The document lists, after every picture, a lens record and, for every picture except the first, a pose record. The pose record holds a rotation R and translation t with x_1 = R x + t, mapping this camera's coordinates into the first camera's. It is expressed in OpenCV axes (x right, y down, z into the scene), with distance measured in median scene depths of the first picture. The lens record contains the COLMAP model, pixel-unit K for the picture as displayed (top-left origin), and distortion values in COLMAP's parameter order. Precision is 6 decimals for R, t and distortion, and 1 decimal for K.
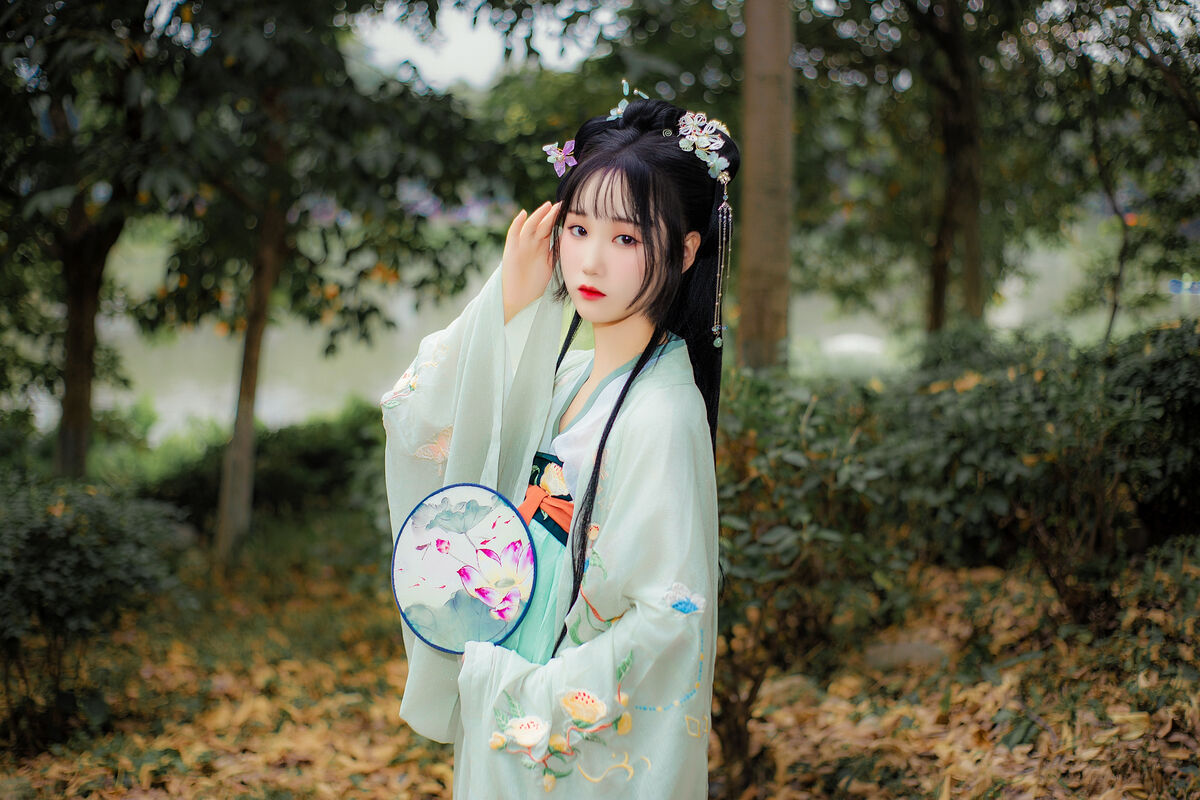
lens RADIAL K [[1654.2, 0, 599.3], [0, 1654.2, 433.0], [0, 0, 1]] dist [-0.036364, -0.052548]
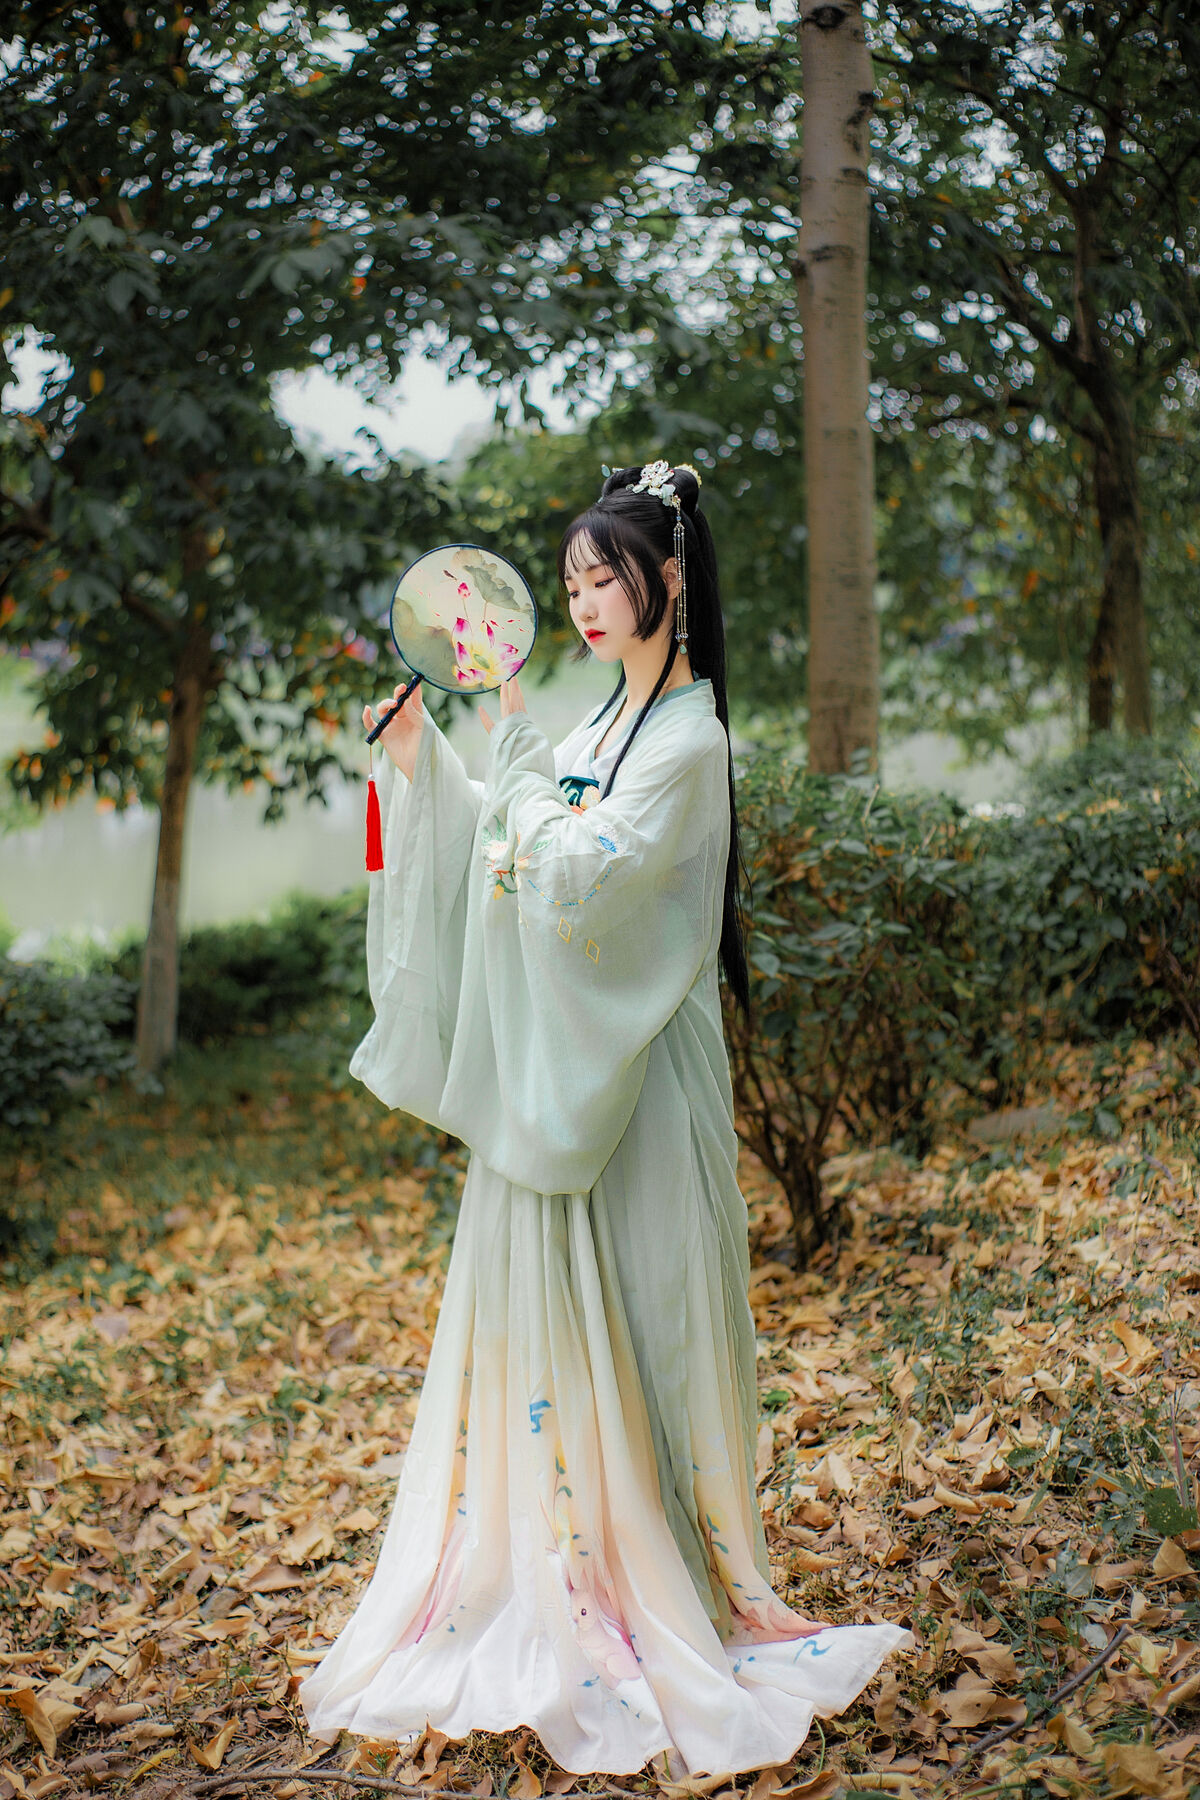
lens RADIAL K [[2630.0, 0, 521.3], [0, 2630.0, 957.7], [0, 0, 1]] dist [-0.092061, -0.000594]
pose [[0.998685, -0.031856, -0.040176, -0.004756], [0.031052, 0.999308, -0.020499, 0.057726], [0.040801, 0.019224, 0.998982, -0.256712]]
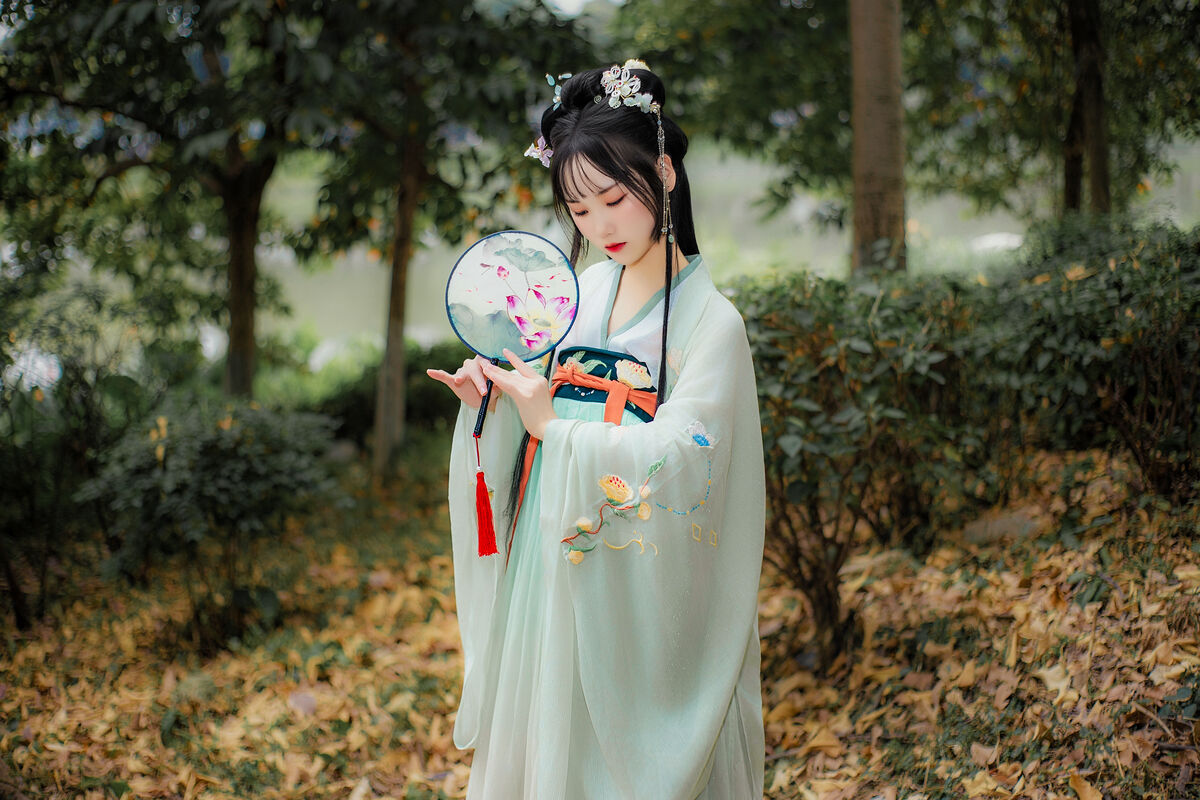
lens RADIAL K [[1687.2, 0, 607.3], [0, 1687.2, 398.9], [0, 0, 1]] dist [-0.043213, -0.076392]
pose [[0.994618, -0.037409, -0.096624, 0.032067], [0.040347, 0.998775, 0.028629, 0.006467], [0.095435, -0.032374, 0.994909, -0.090339]]
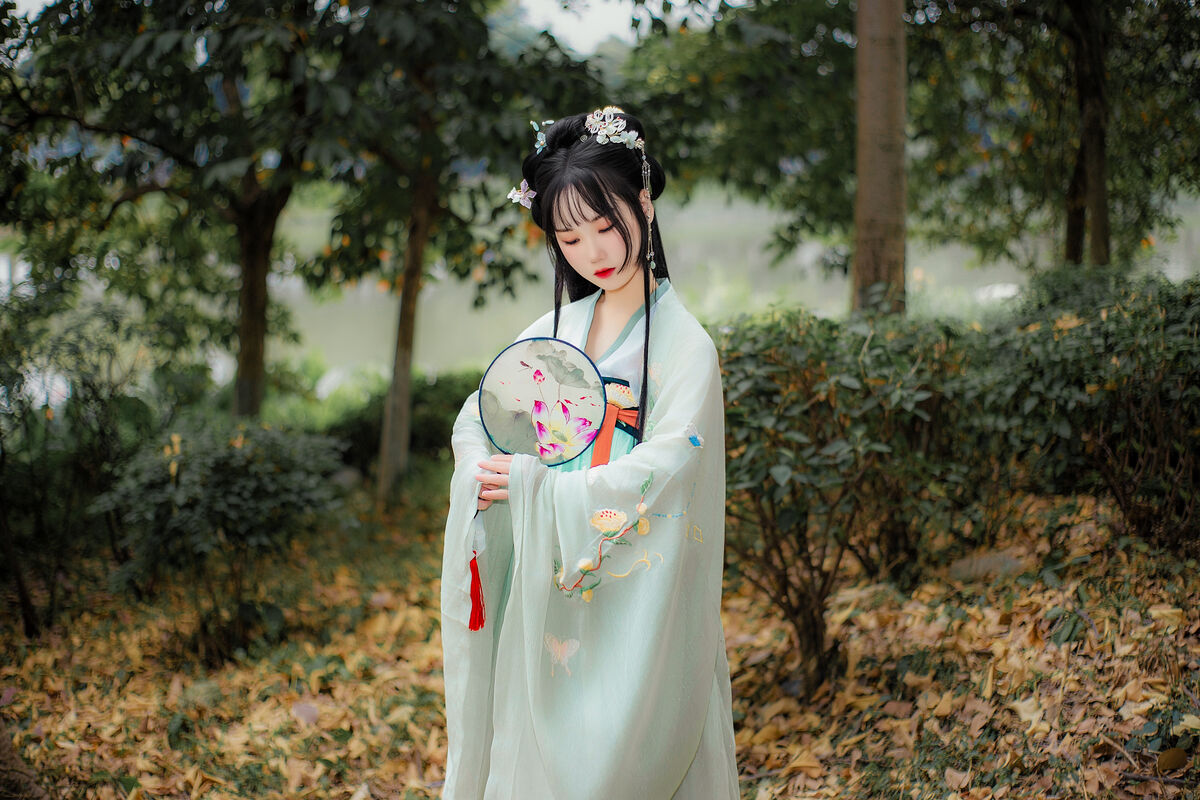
lens RADIAL K [[1691.4, 0, 595.7], [0, 1691.4, 433.2], [0, 0, 1]] dist [-0.046284, -0.089480]
pose [[0.994427, -0.006782, -0.105212, 0.036670], [0.009423, 0.999652, 0.024627, 0.011434], [0.105008, -0.025482, 0.994145, -0.122258]]
